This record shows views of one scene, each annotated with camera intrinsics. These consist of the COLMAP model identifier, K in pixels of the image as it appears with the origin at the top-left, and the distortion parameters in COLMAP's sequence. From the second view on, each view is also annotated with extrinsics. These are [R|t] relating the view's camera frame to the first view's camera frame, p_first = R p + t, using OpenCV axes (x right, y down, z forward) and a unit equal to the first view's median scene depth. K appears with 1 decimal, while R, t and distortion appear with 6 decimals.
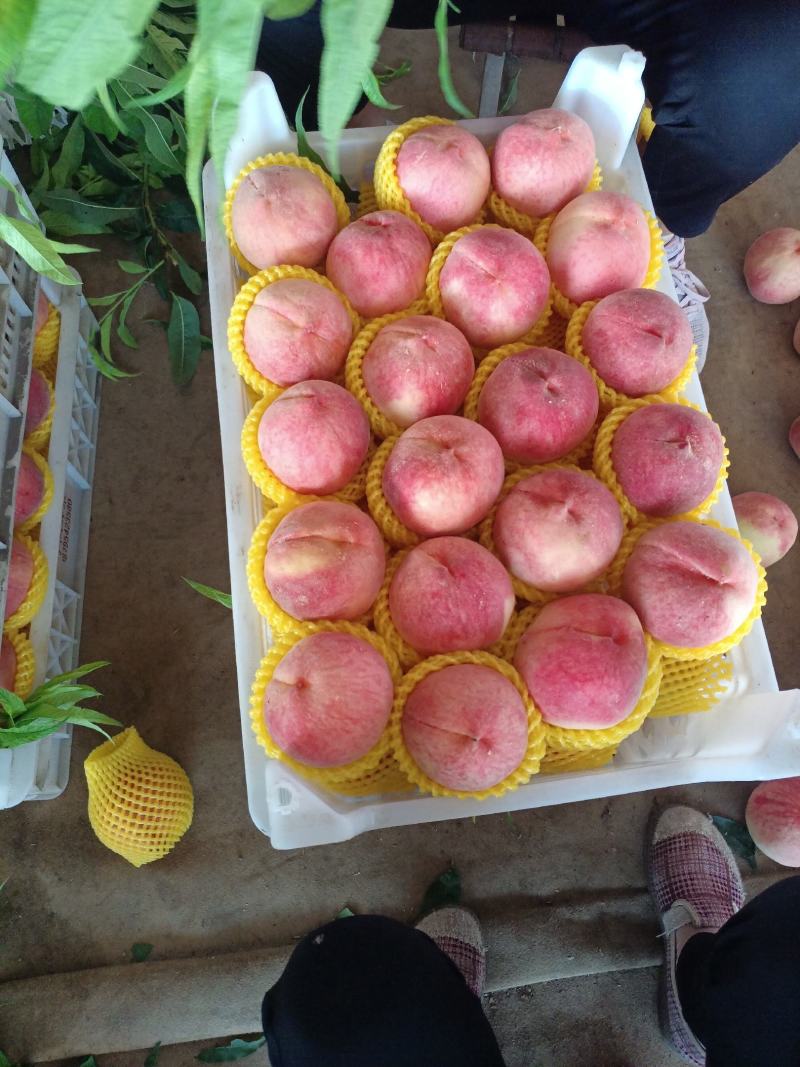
lens RADIAL K [[845.2, 0, 400.0], [0, 845.2, 533.5], [0, 0, 1]] dist [-0.045448, -0.009092]
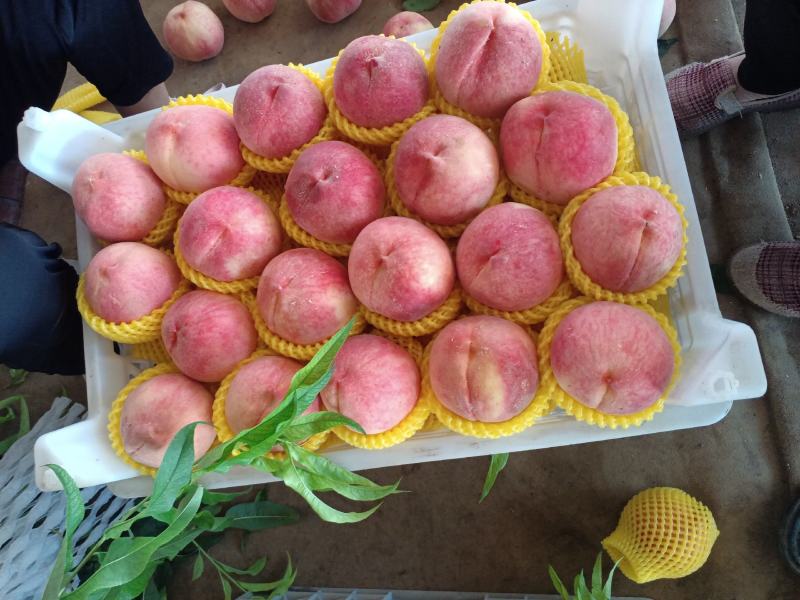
lens RADIAL K [[629.8, 0, 400.0], [0, 629.8, 300.0], [0, 0, 1]] dist [-0.070423, 0.068740]
pose [[-0.029073, -0.995252, 0.092884, -0.067539], [0.998398, -0.024400, 0.051058, -0.111009], [-0.048550, 0.094220, 0.994367, 0.148702]]
